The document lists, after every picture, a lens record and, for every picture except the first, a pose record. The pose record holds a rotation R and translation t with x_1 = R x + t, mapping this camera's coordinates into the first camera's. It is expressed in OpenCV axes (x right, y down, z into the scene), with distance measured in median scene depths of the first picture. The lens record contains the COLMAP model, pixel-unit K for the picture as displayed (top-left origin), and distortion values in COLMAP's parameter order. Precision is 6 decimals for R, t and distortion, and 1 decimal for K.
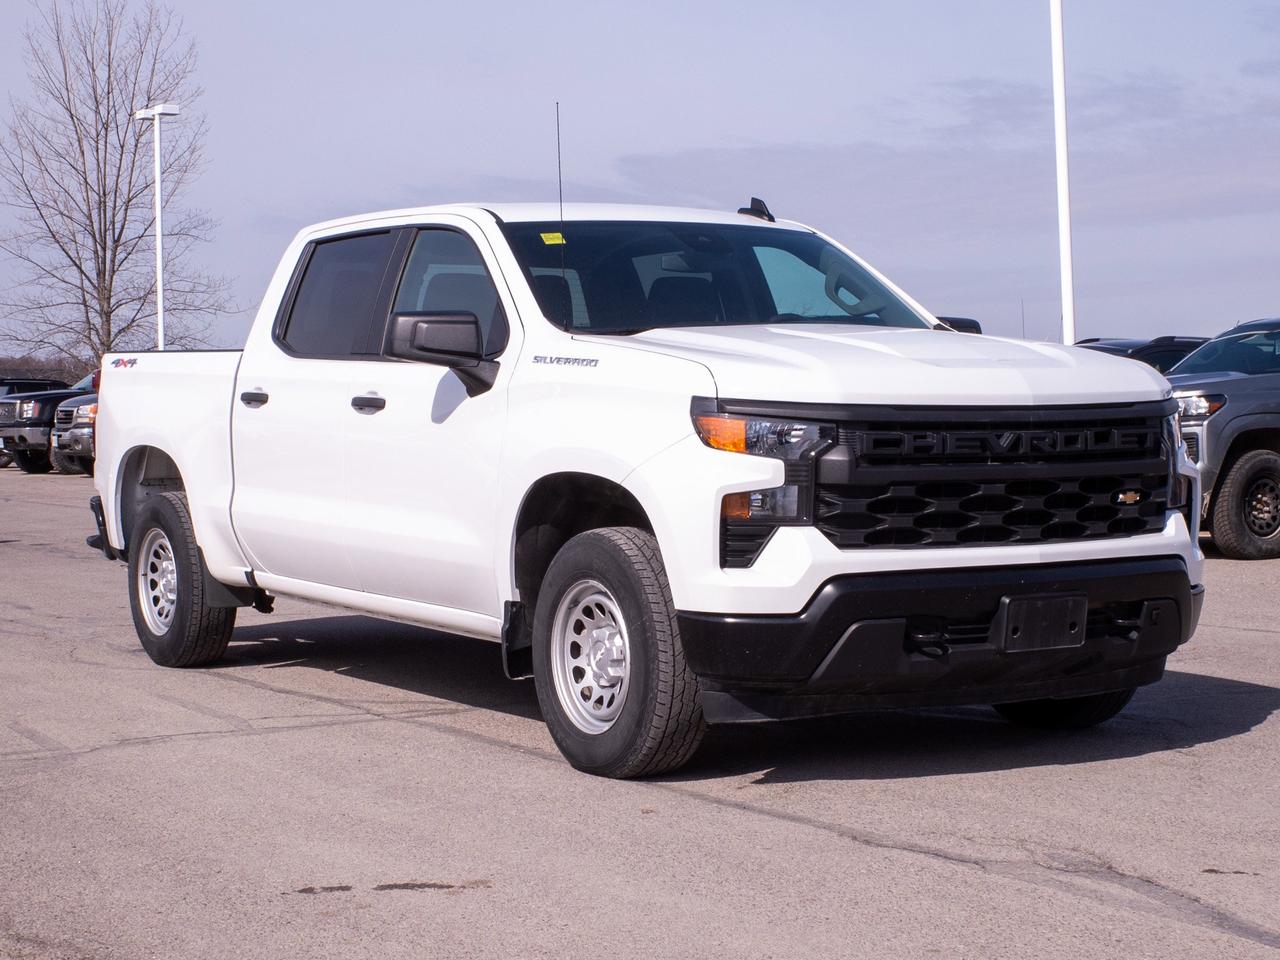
lens RADIAL K [[2258.9, 0, 640.0], [0, 2258.9, 480.0], [0, 0, 1]] dist [-0.022636, -0.069791]
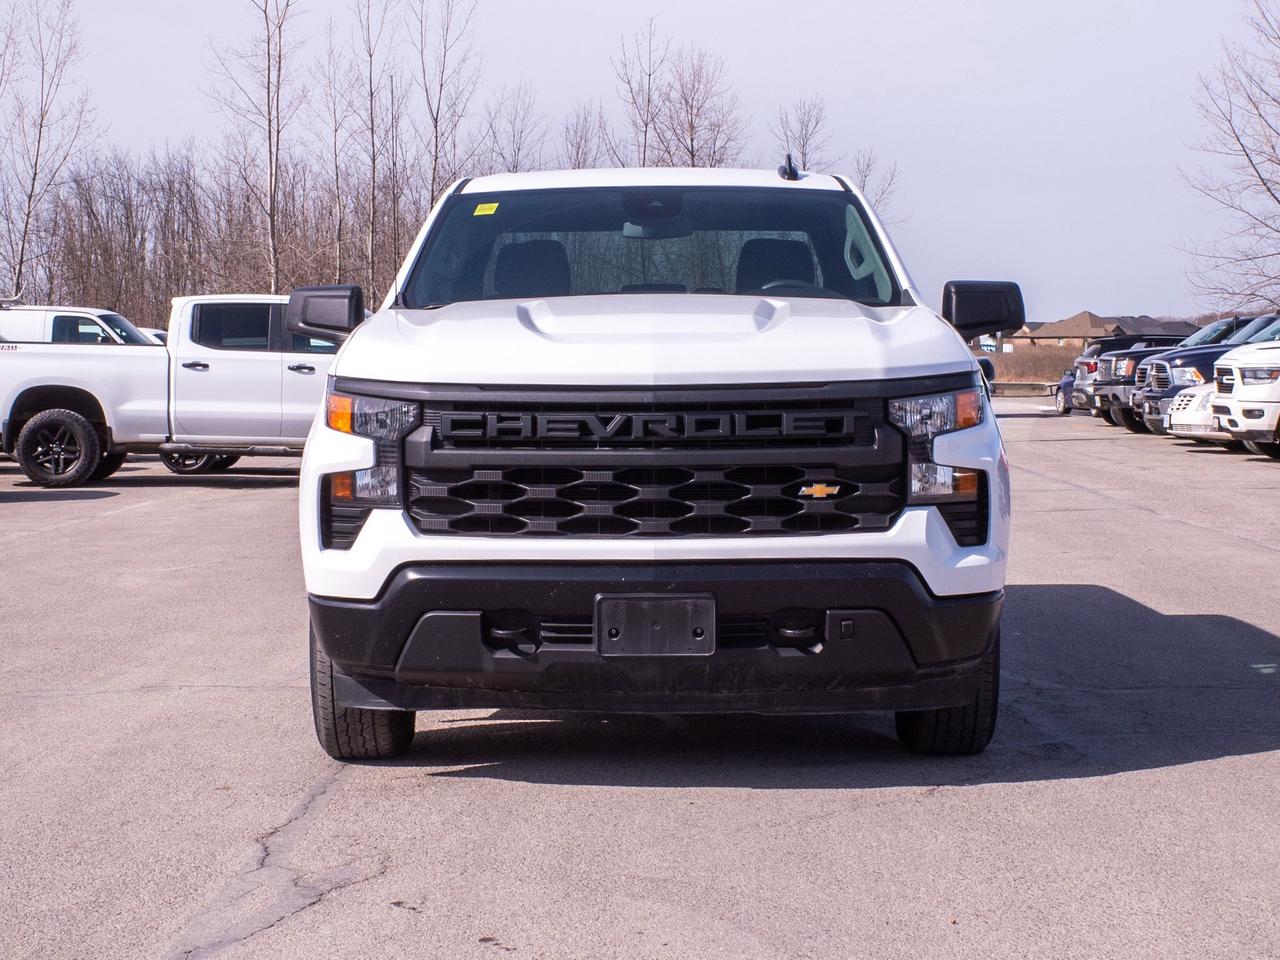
lens RADIAL K [[2367.3, 0, 639.4], [0, 2367.3, 408.1], [0, 0, 1]] dist [-0.009989, 0.015932]
pose [[0.850752, 0.013073, -0.525405, 0.670299], [-0.019757, 0.999779, -0.007115, -0.017044], [0.525197, 0.016434, 0.850822, 0.190104]]
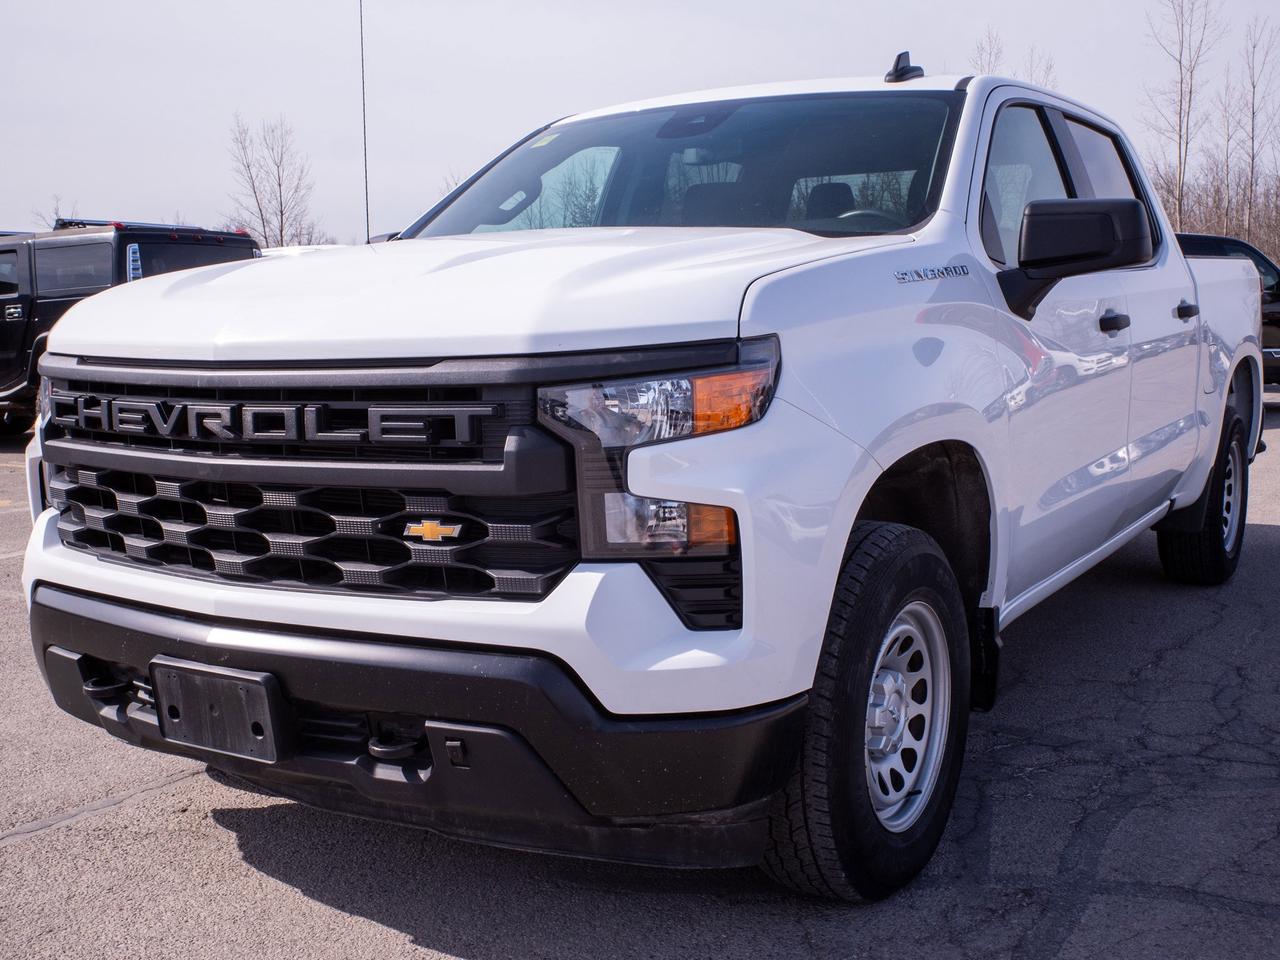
lens RADIAL K [[1414.6, 0, 638.8], [0, 1414.6, 502.3], [0, 0, 1]] dist [-0.003036, -0.158722]
pose [[0.457389, 0.122569, -0.880779, 0.570426], [-0.020216, 0.991633, 0.127498, -0.046220], [0.889037, -0.040510, 0.456040, 0.929528]]
